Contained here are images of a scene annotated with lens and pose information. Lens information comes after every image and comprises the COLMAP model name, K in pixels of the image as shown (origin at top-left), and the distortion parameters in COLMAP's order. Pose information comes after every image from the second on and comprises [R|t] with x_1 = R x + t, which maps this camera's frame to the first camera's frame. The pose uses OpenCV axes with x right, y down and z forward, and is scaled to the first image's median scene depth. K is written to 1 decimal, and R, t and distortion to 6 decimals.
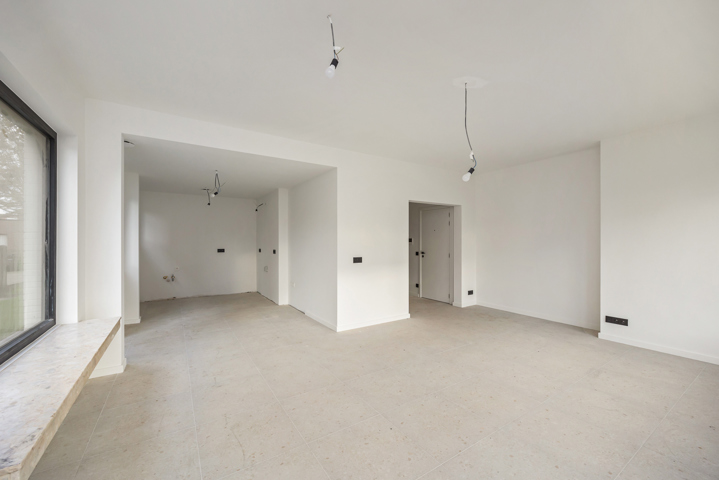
lens RADIAL K [[294.1, 0, 360.7], [0, 294.1, 242.7], [0, 0, 1]] dist [0.001279, -0.000089]
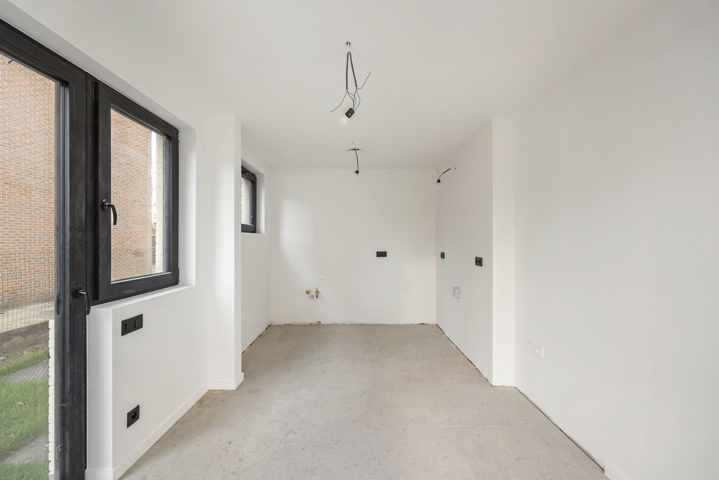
lens RADIAL K [[294.1, 0, 360.3], [0, 294.1, 240.0], [0, 0, 1]] dist [0.001279, -0.000089]
pose [[0.849067, -0.001547, -0.528282, -0.194652], [-0.000908, 0.999990, -0.004387, -0.000827], [0.528284, 0.004204, 0.849057, 0.476843]]
